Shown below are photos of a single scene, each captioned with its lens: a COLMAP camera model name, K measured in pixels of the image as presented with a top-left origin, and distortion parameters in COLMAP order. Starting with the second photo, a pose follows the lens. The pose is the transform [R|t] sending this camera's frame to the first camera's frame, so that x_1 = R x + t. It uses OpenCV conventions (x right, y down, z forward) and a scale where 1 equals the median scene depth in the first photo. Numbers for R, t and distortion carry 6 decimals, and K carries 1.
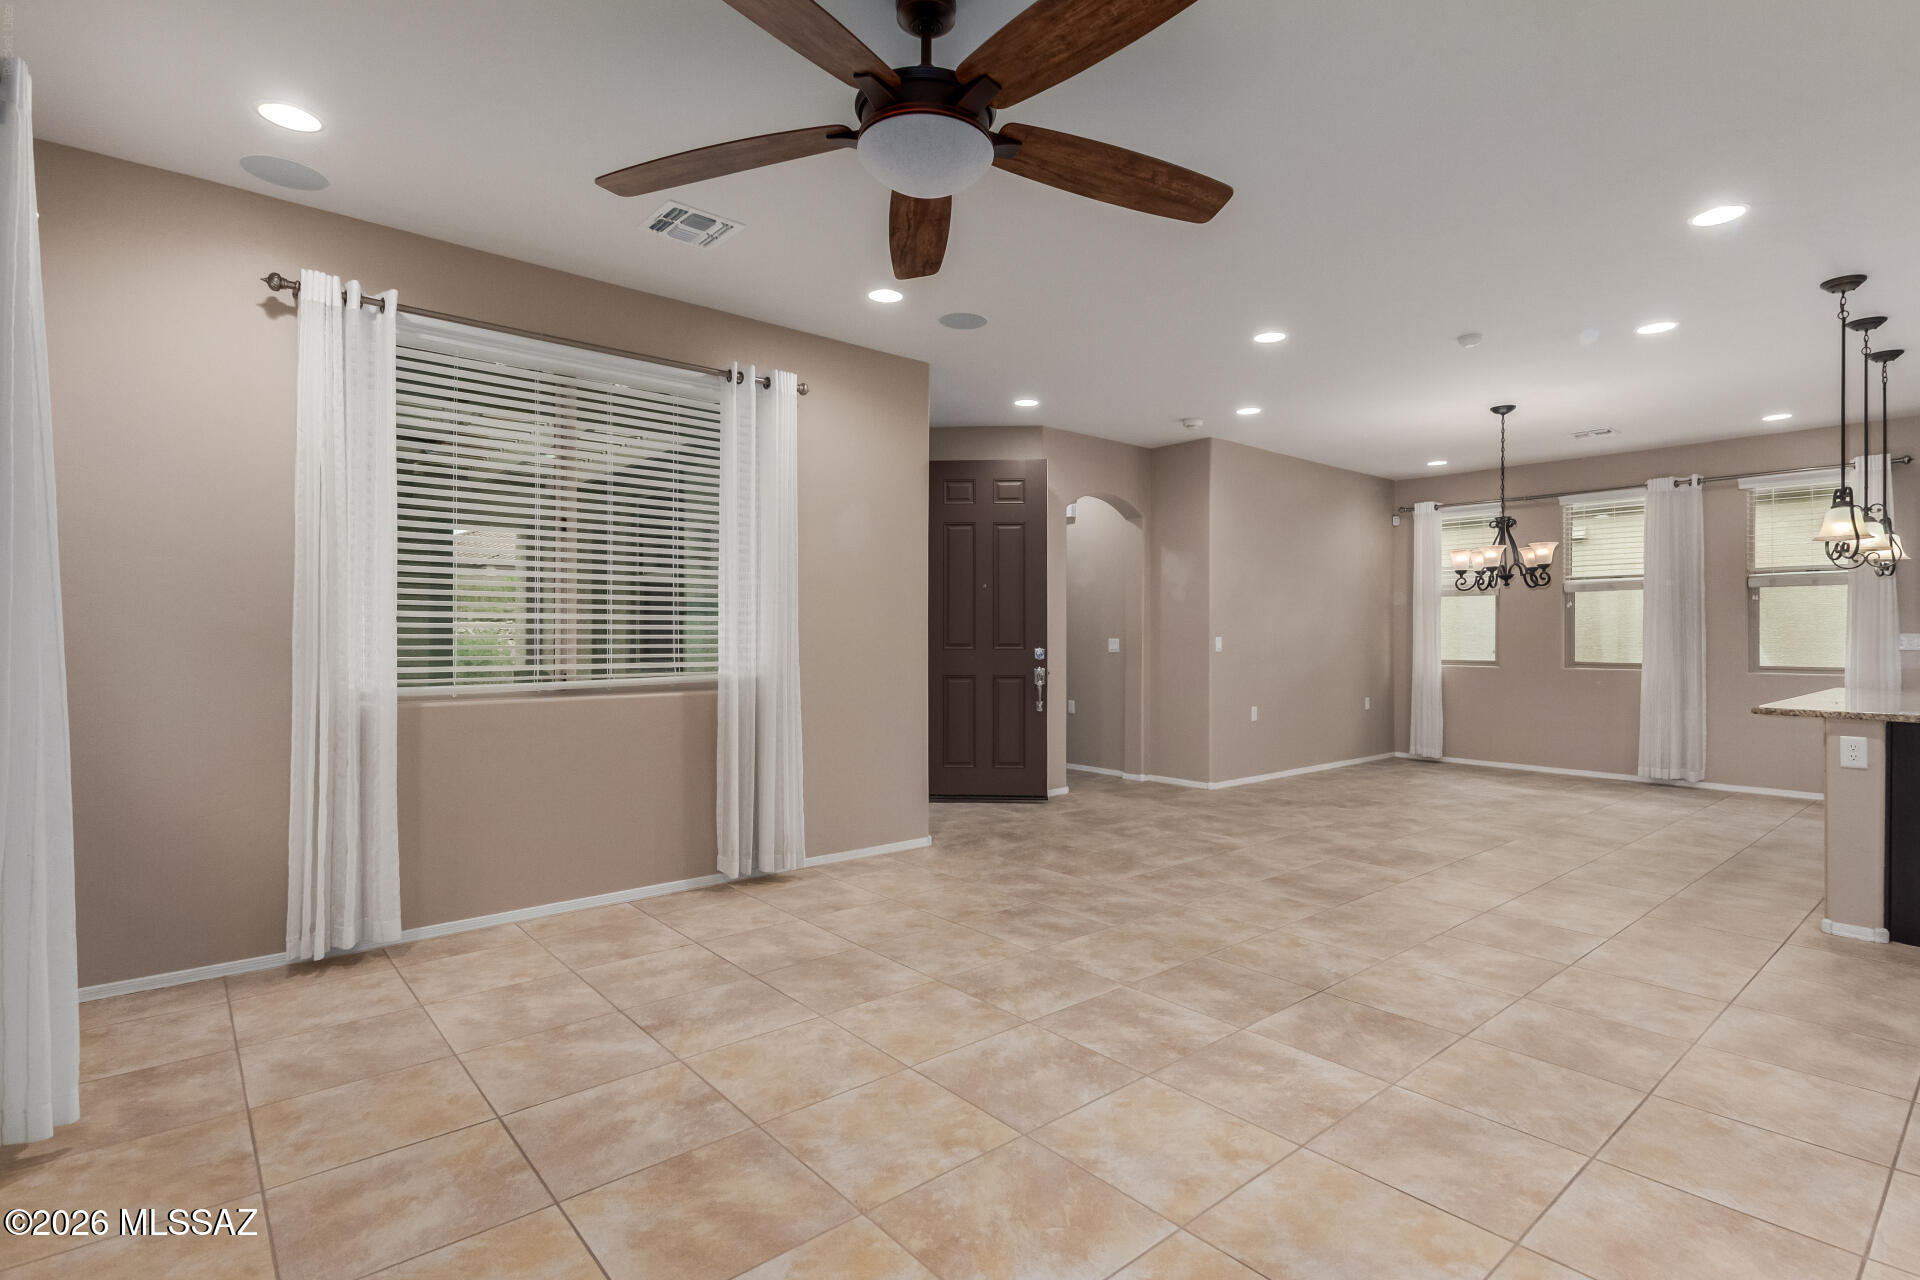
lens RADIAL K [[927.6, 0, 987.9], [0, 927.6, 637.6], [0, 0, 1]] dist [0.011504, -0.001573]
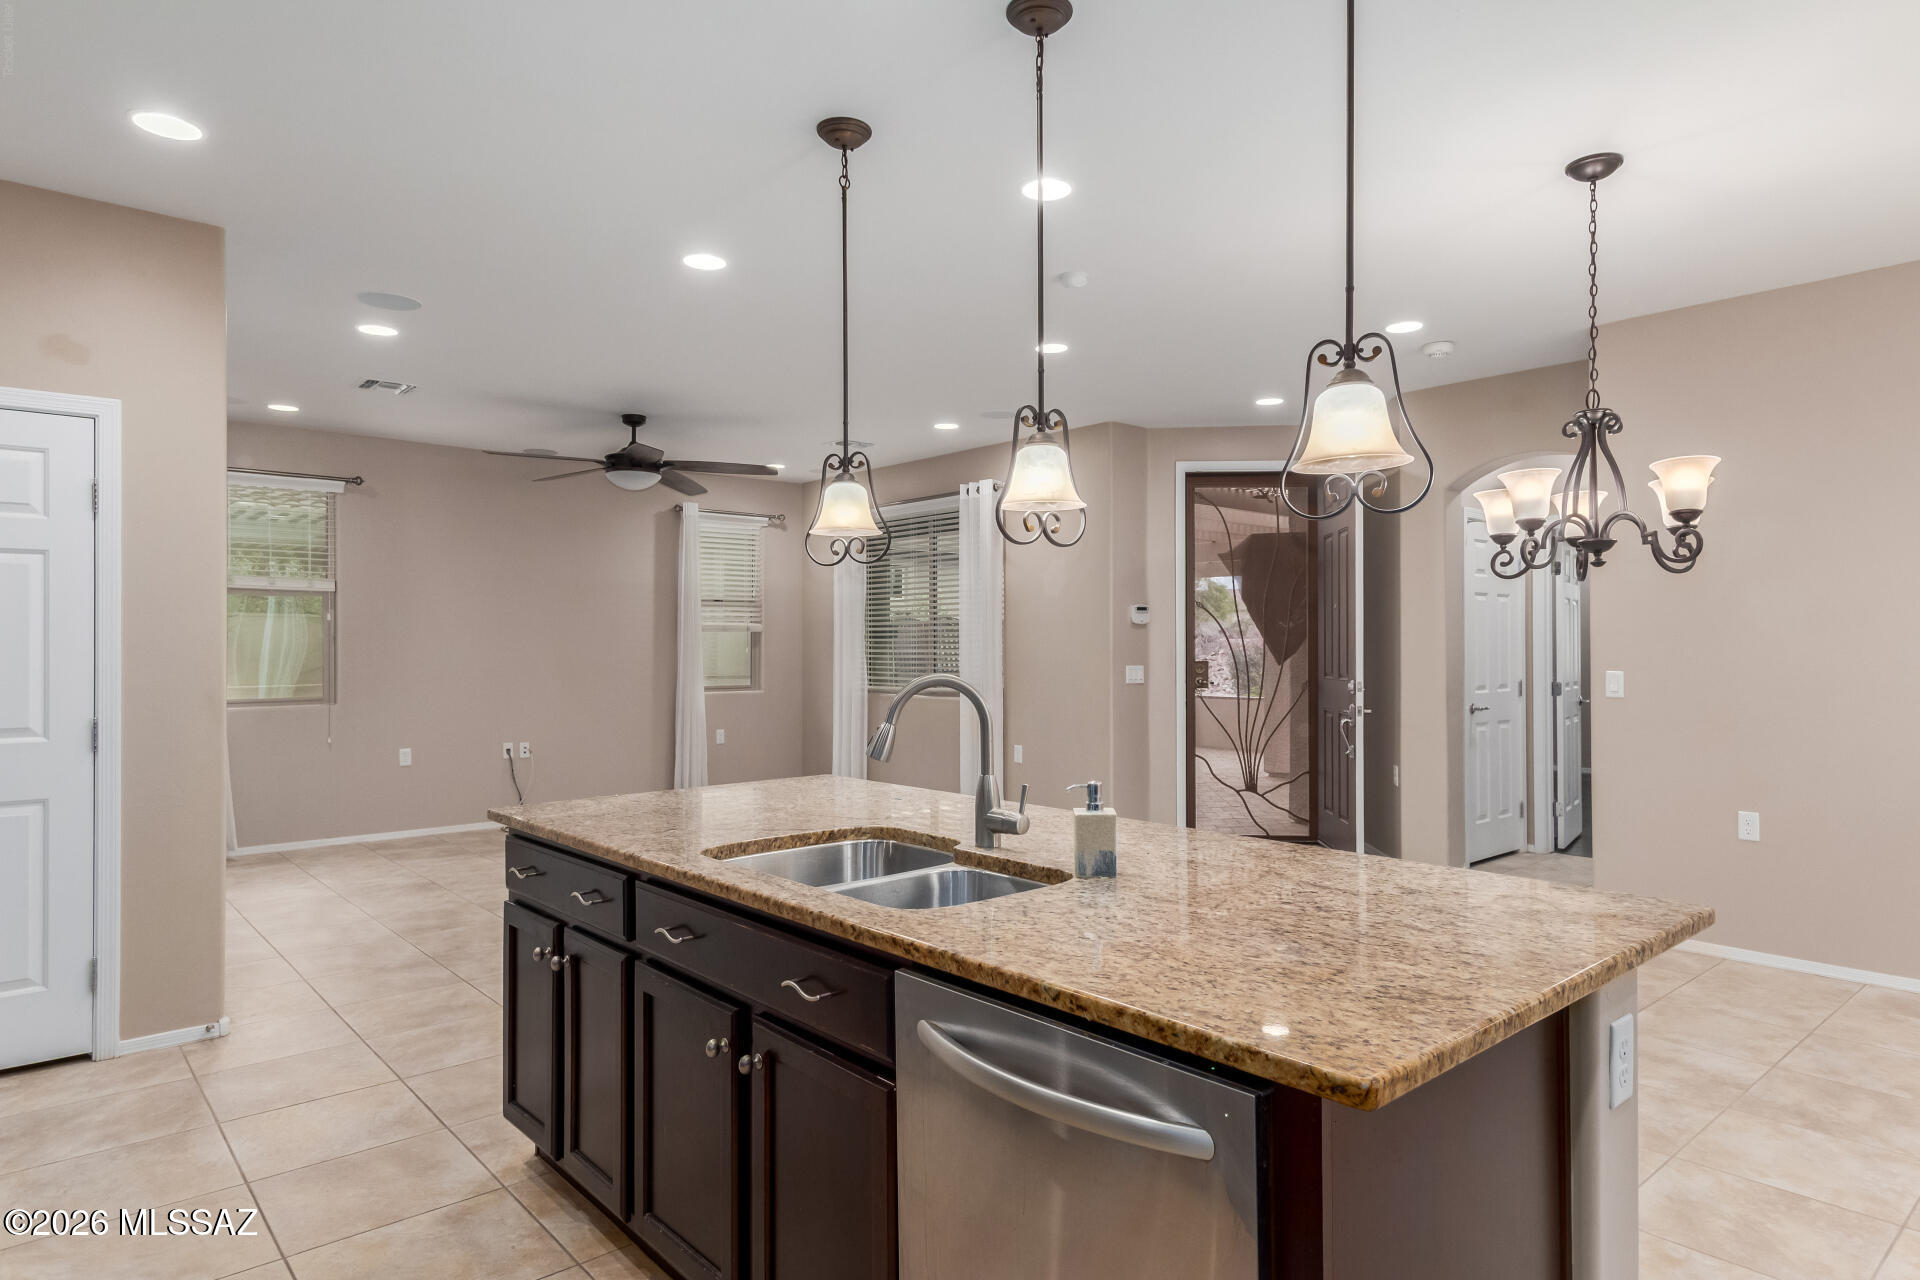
lens RADIAL K [[1104.9, 0, 971.4], [0, 1104.9, 642.3], [0, 0, 1]] dist [-0.004794, 0.026588]
pose [[0.001203, -0.004148, -0.999991, 1.822951], [0.003075, 0.999987, -0.004145, -0.032346], [0.999995, -0.003070, 0.001215, 1.188866]]
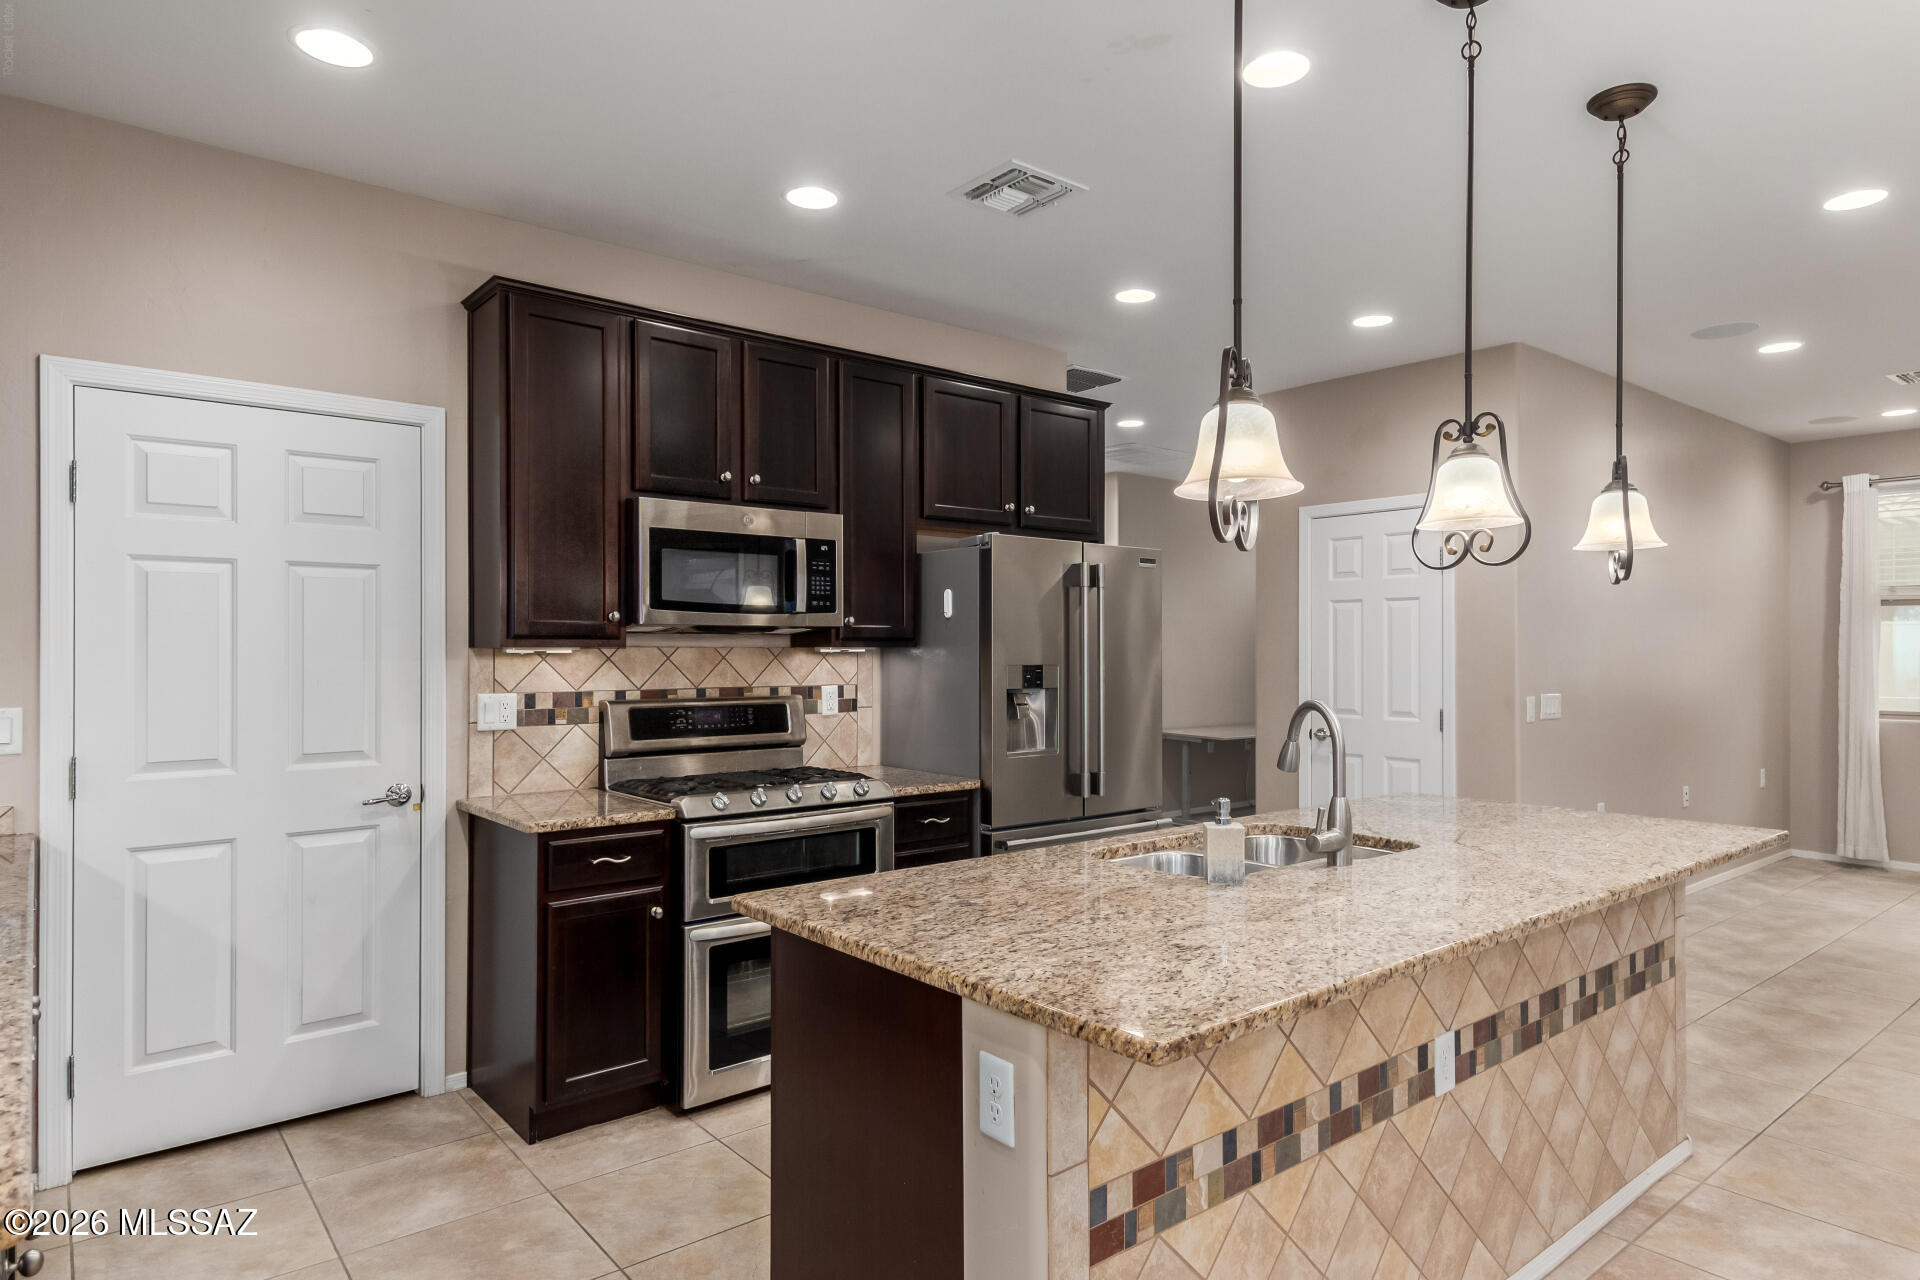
lens RADIAL K [[1104.9, 0, 971.4], [0, 1104.9, 642.3], [0, 0, 1]] dist [-0.004794, 0.026588]
pose [[-0.999514, -0.001760, 0.031122, 1.425973], [-0.001988, 0.999972, -0.007277, -0.044541], [-0.031108, -0.007335, -0.999489, 1.868541]]
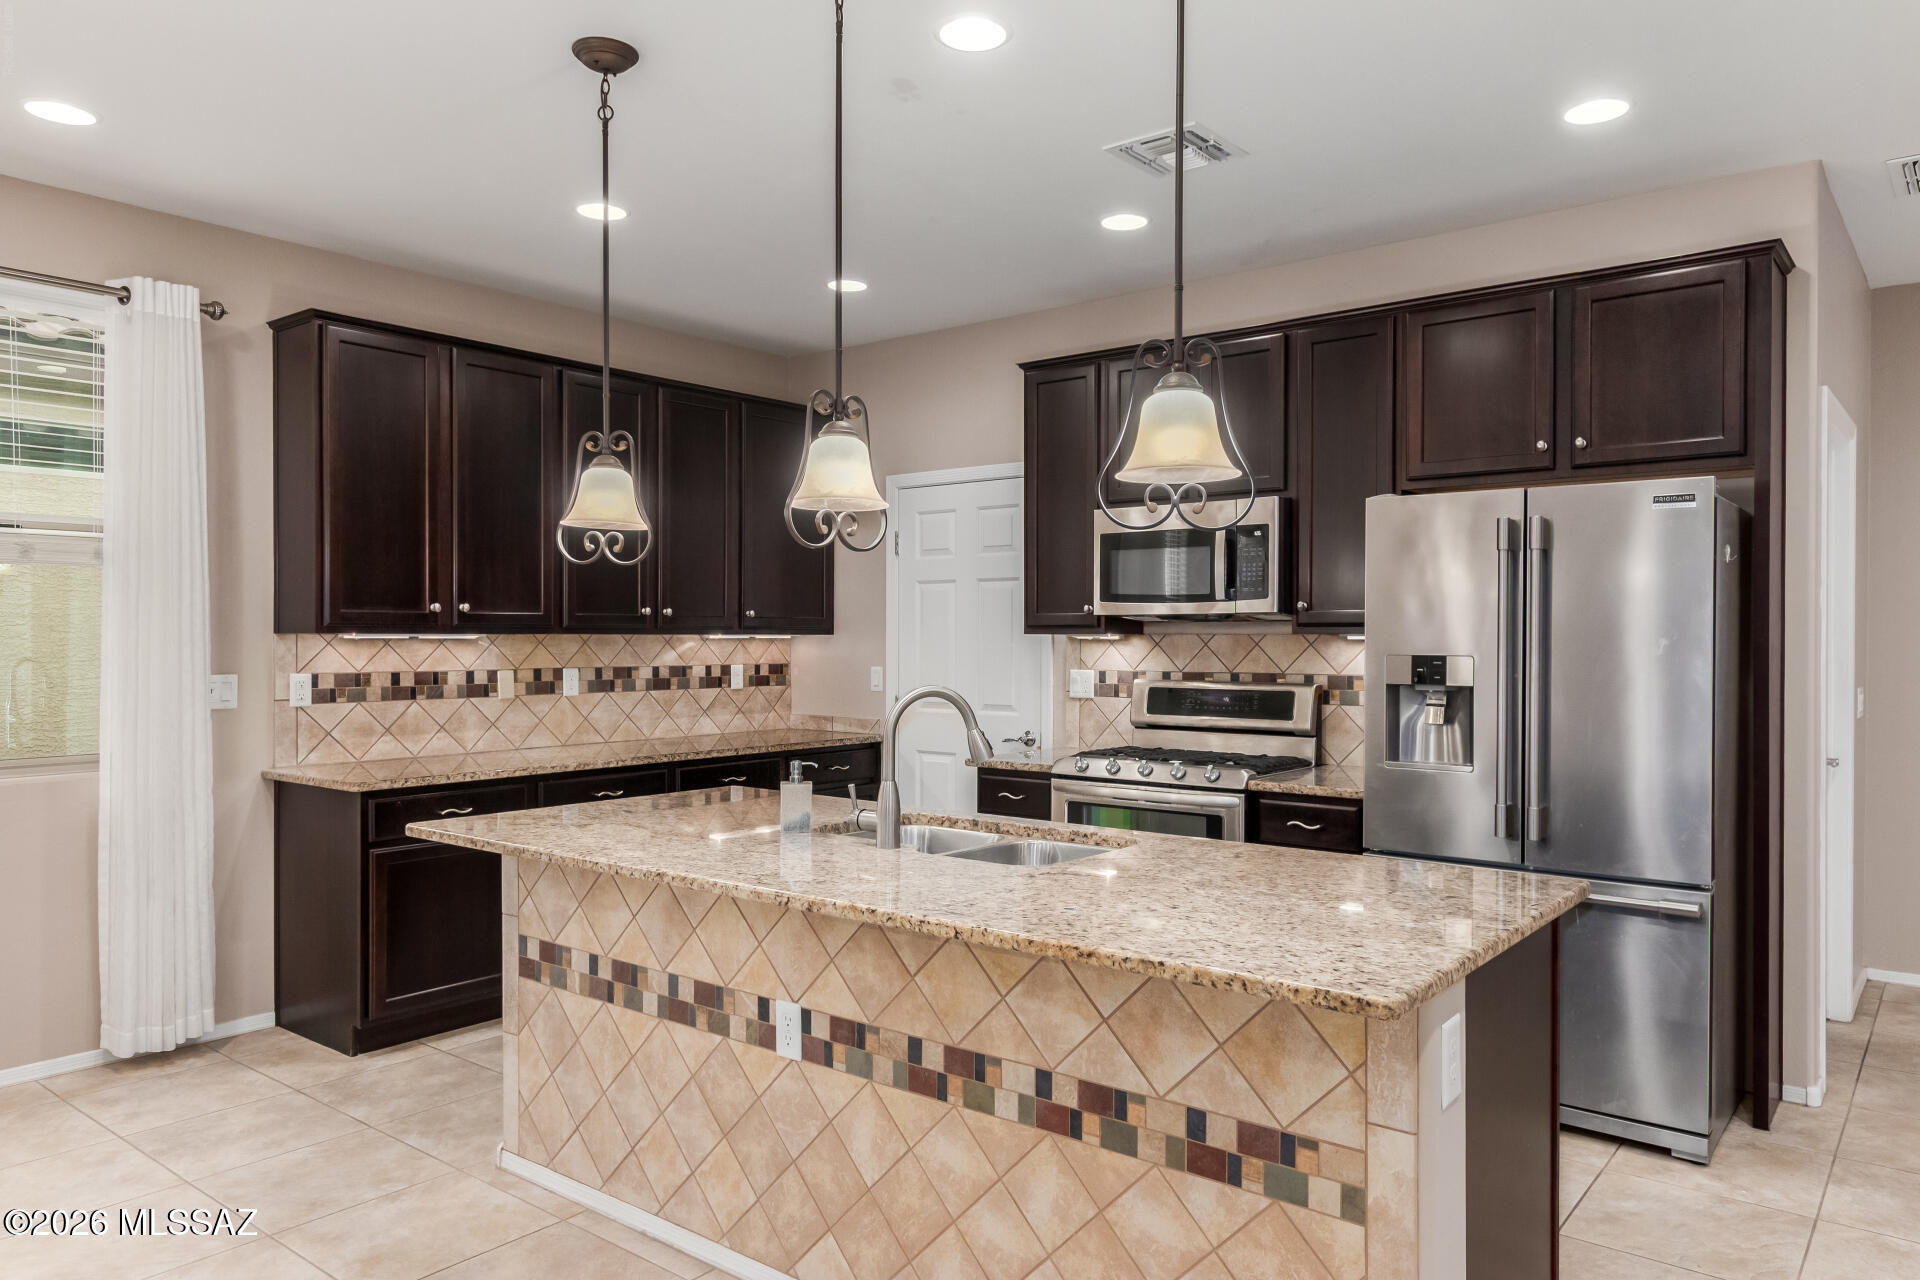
lens RADIAL K [[1277.3, 0, 988.9], [0, 1277.3, 650.3], [0, 0, 1]] dist [0.040520, -0.045864]
pose [[-0.180668, -0.012281, 0.983467, 0.467763], [-0.000928, 0.999924, 0.012316, -0.046108], [-0.983544, 0.001312, -0.180666, 1.287721]]
